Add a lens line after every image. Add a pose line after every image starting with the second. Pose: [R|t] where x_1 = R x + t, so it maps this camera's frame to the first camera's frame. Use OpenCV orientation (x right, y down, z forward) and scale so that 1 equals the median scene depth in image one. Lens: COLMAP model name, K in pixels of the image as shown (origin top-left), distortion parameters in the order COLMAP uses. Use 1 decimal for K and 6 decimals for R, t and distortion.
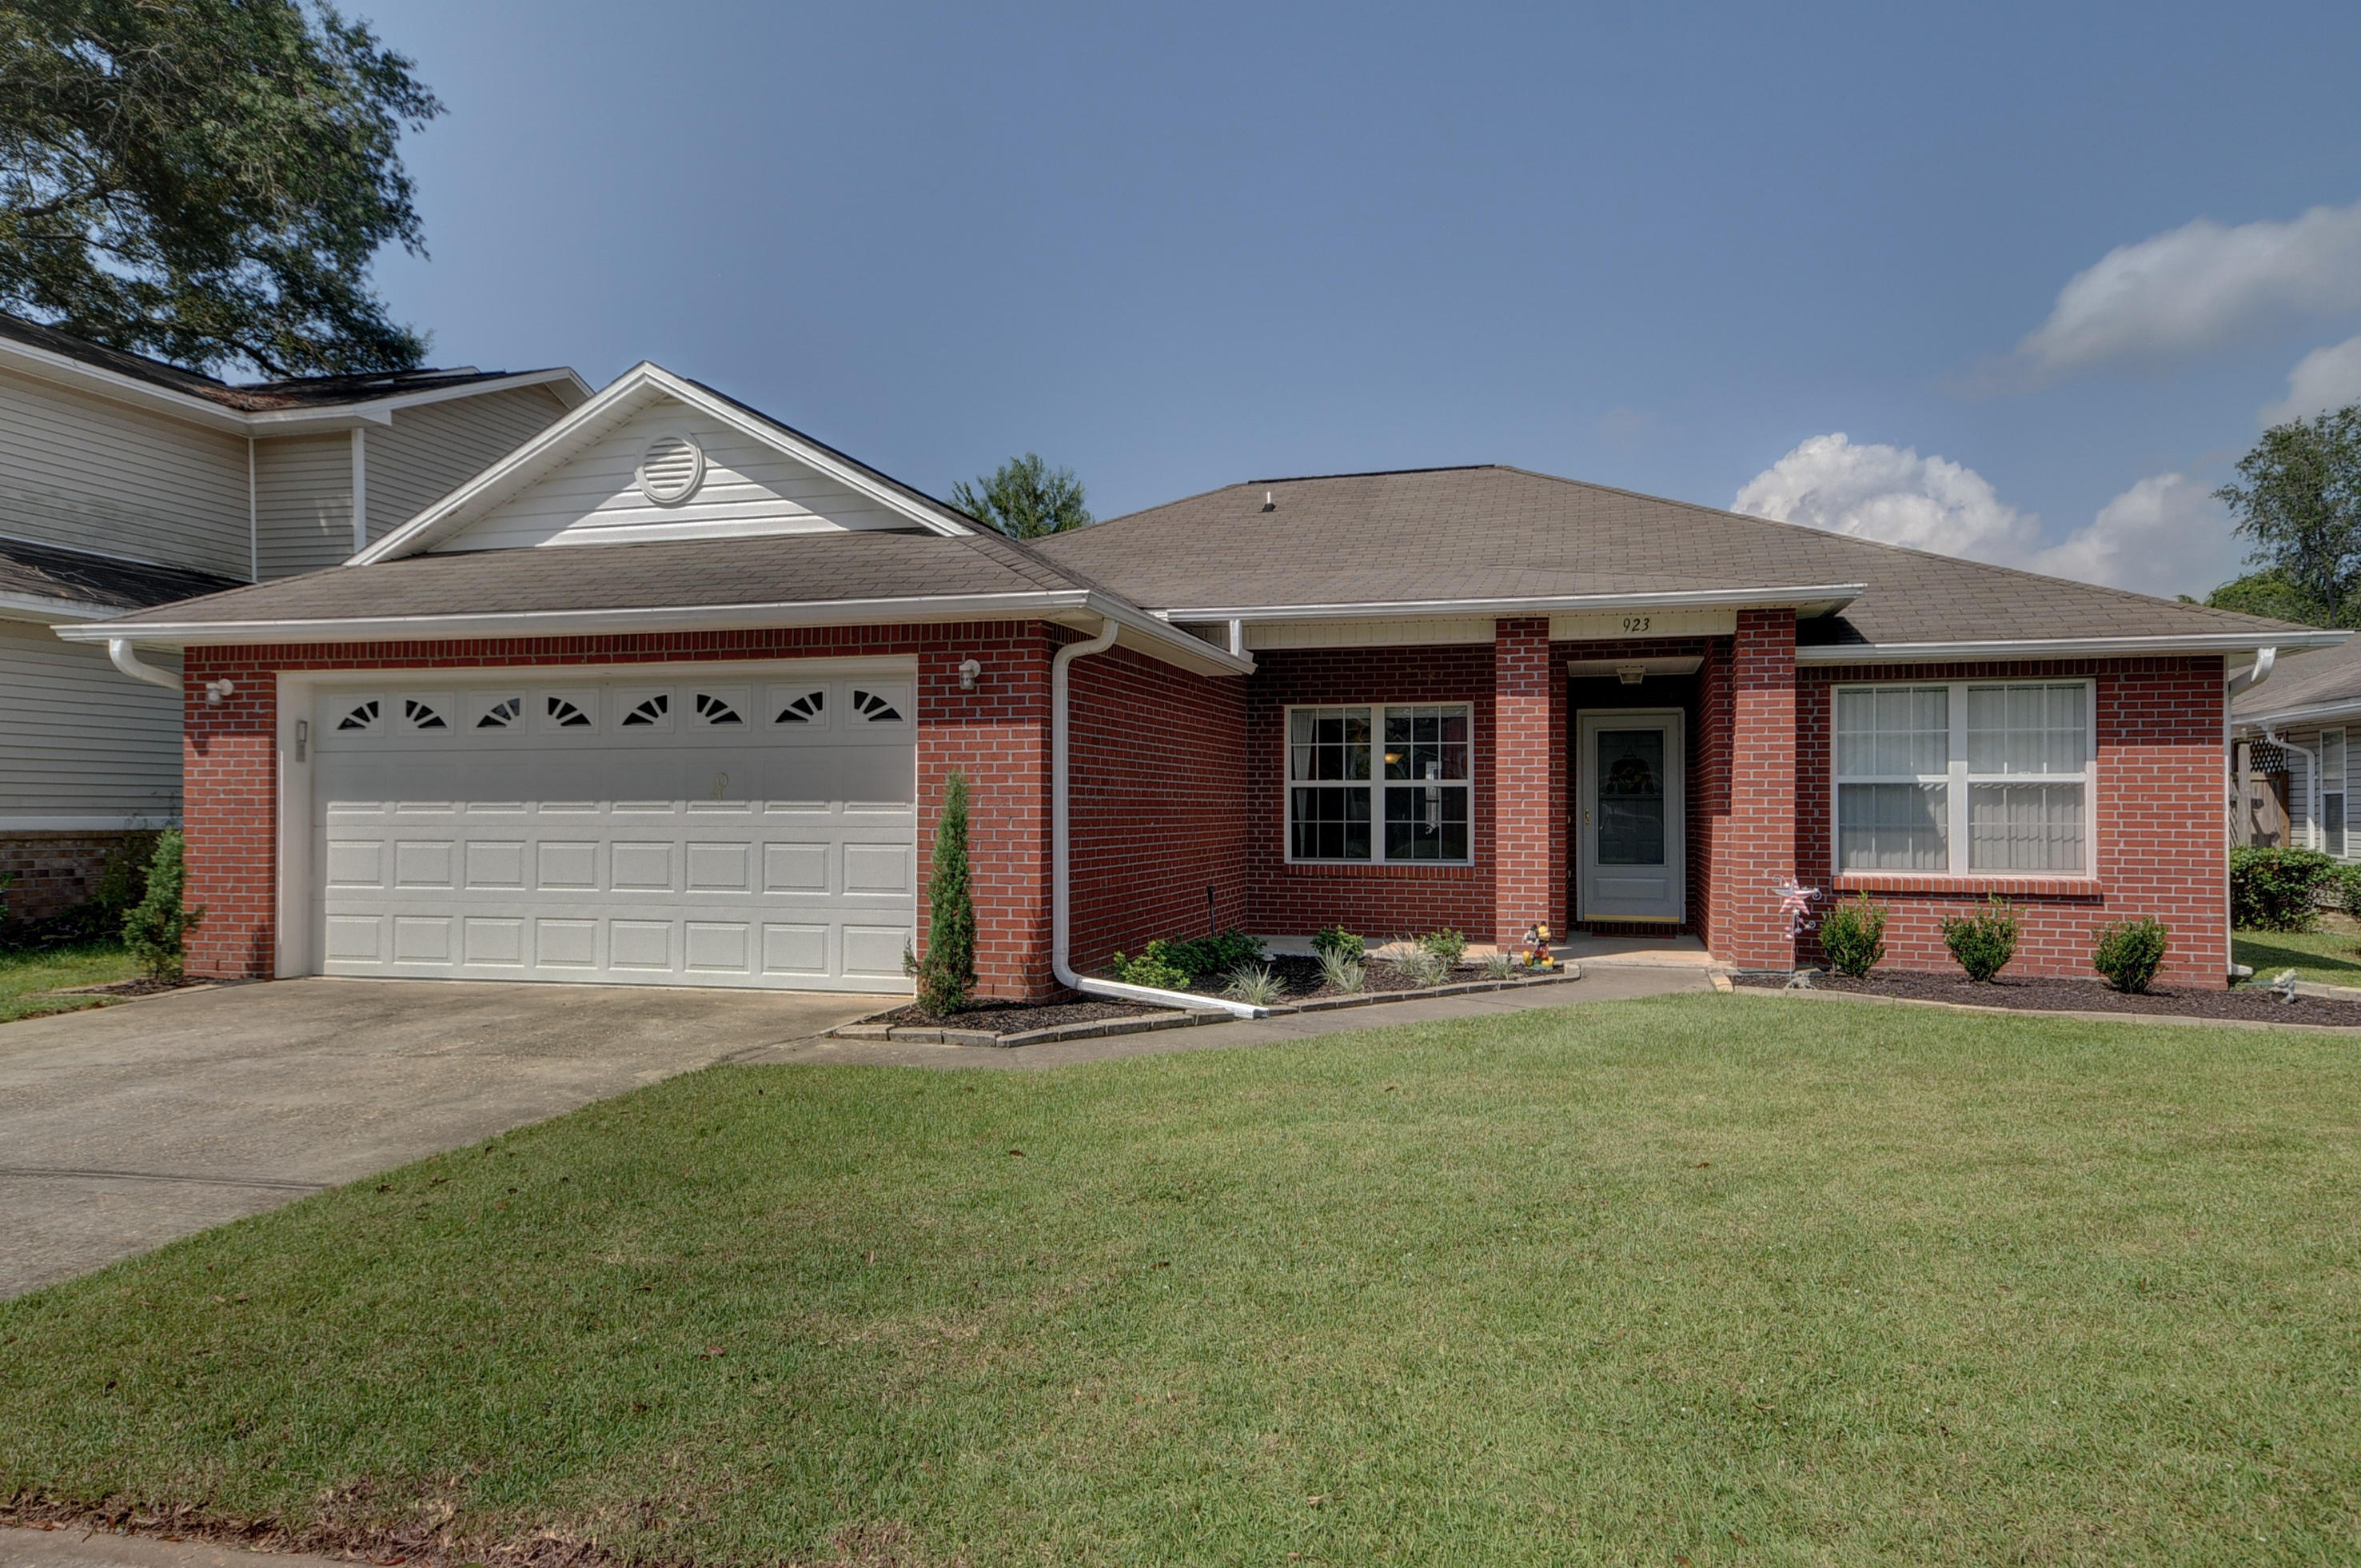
lens RADIAL K [[1438.5, 0, 1180.5], [0, 1438.5, 784.0], [0, 0, 1]] dist [0.059044, 0.031306]
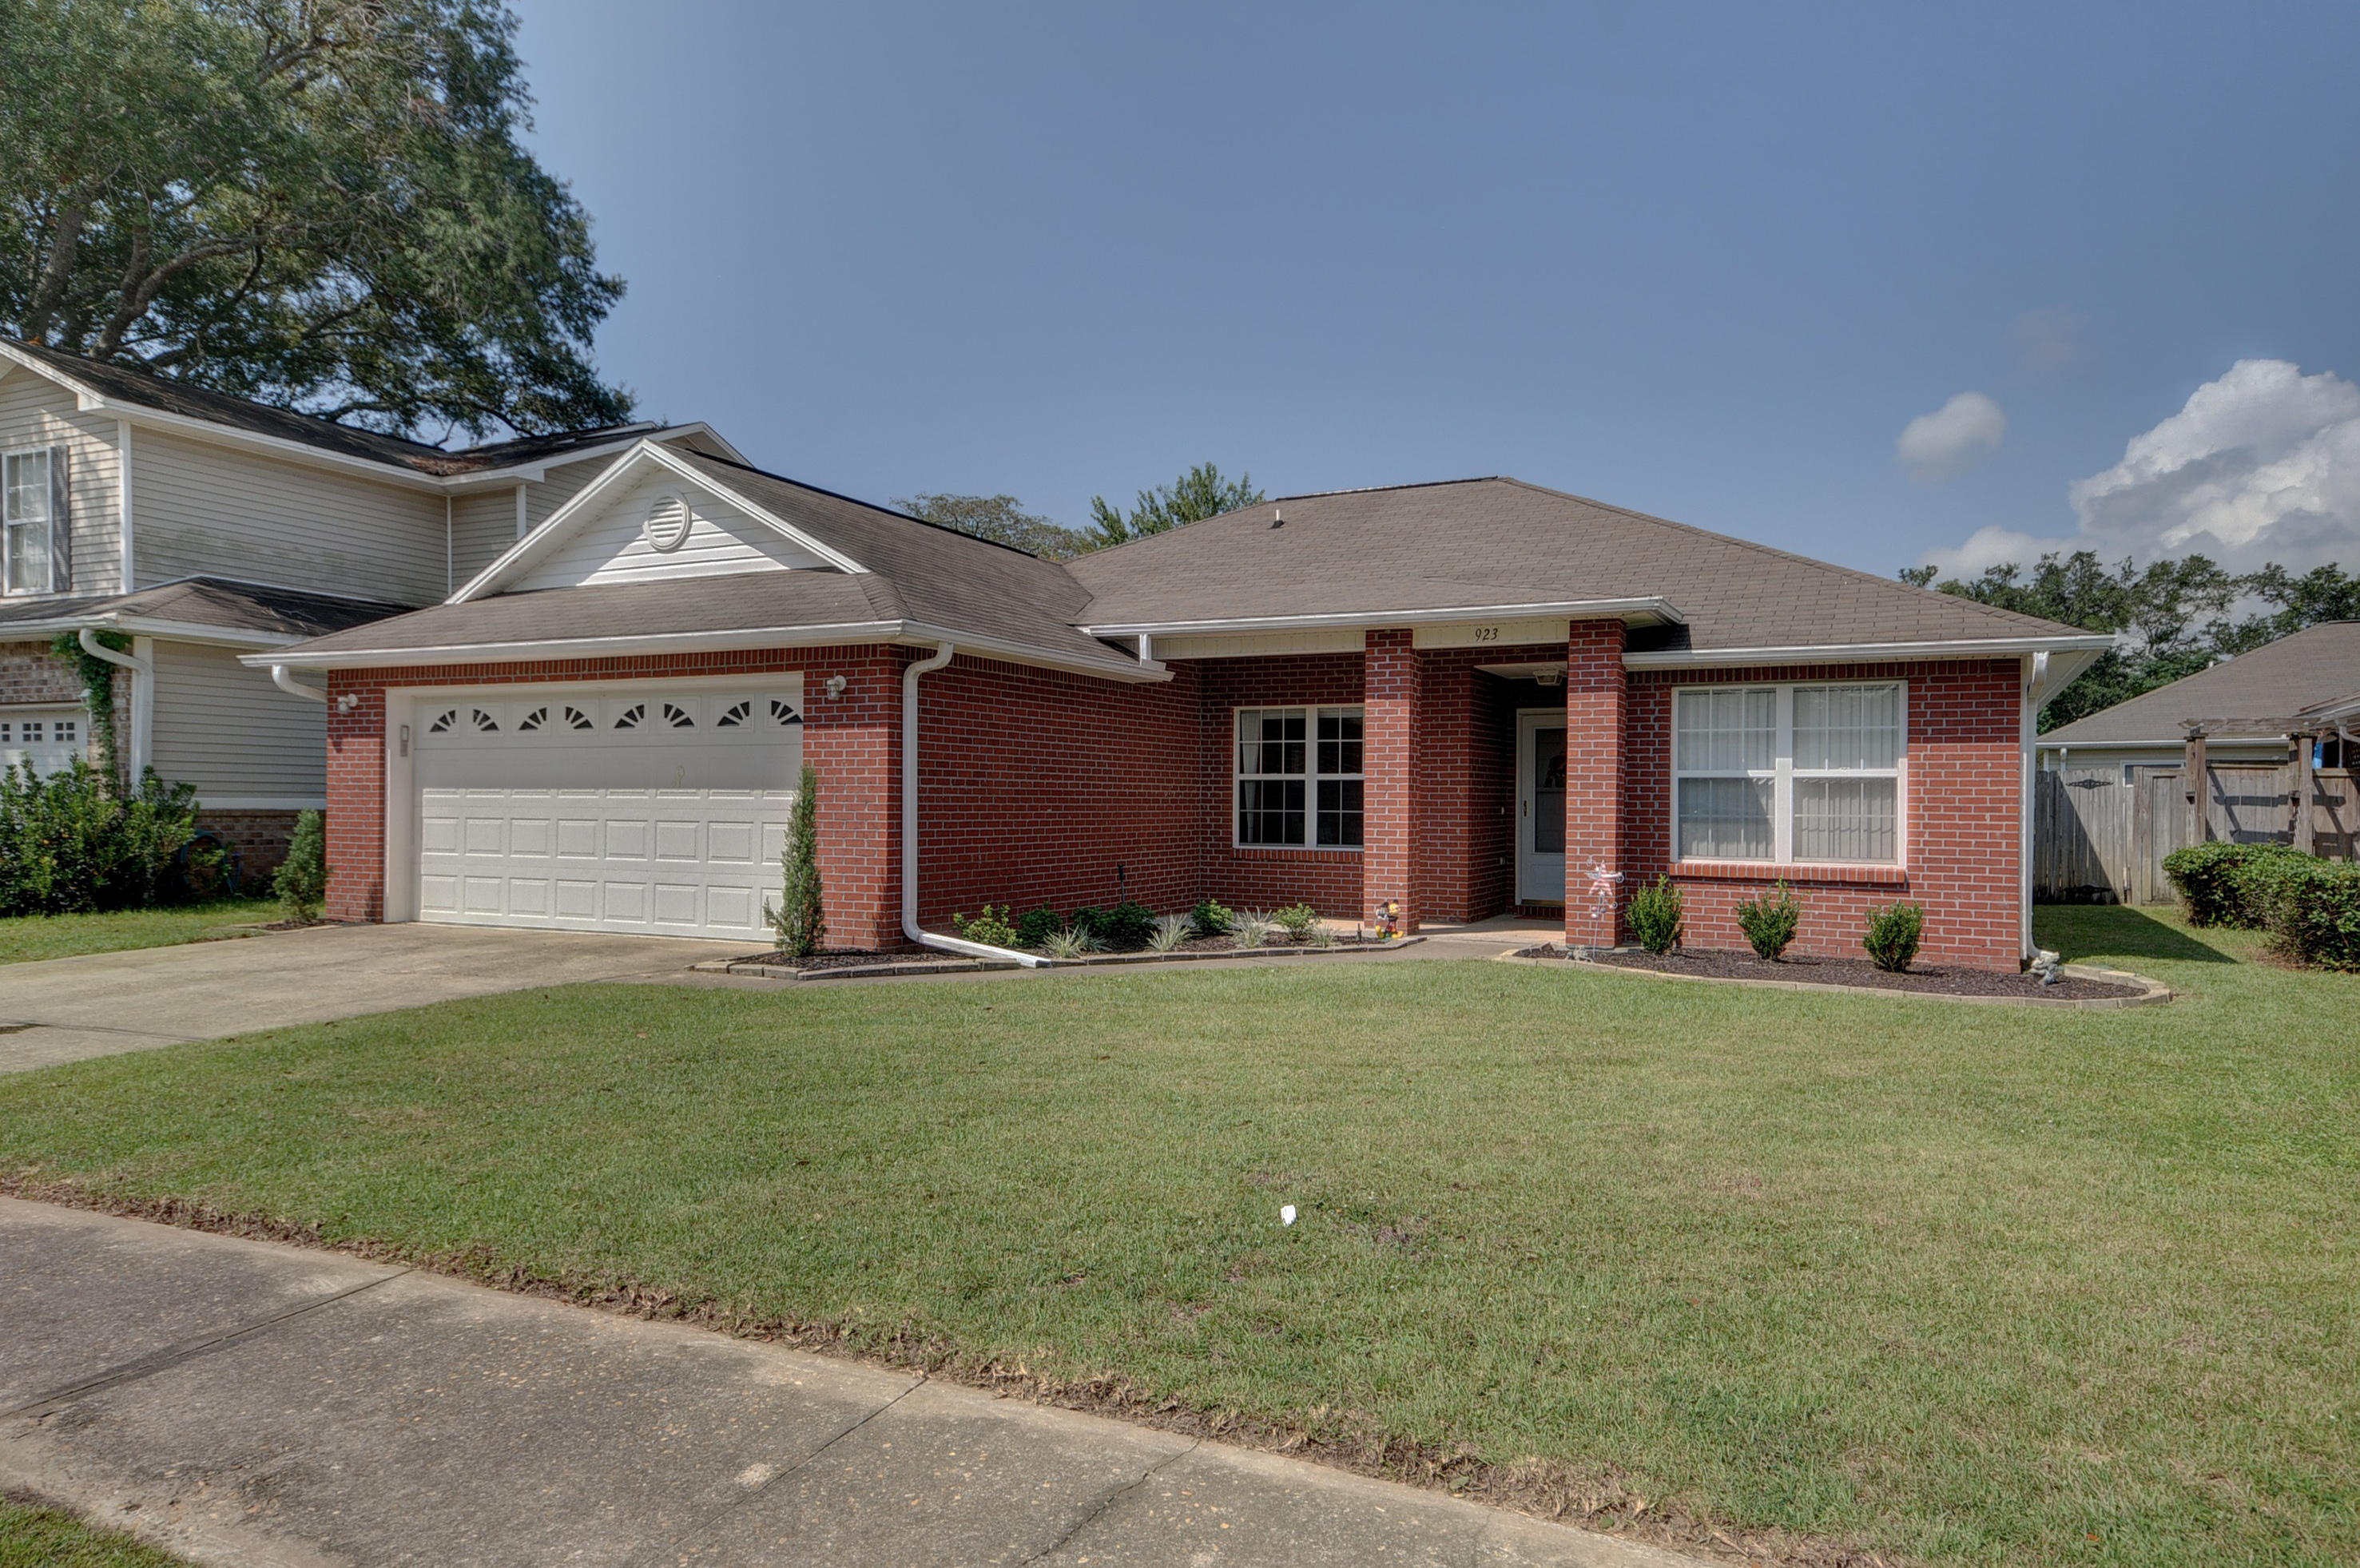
lens RADIAL K [[1437.7, 0, 1180.0], [0, 1437.7, 784.0], [0, 0, 1]] dist [0.059044, 0.031306]
pose [[0.982648, 0.004060, -0.185437, 0.302713], [-0.003247, 0.999984, 0.004688, 0.000371], [0.185453, -0.004005, 0.982645, -0.137189]]
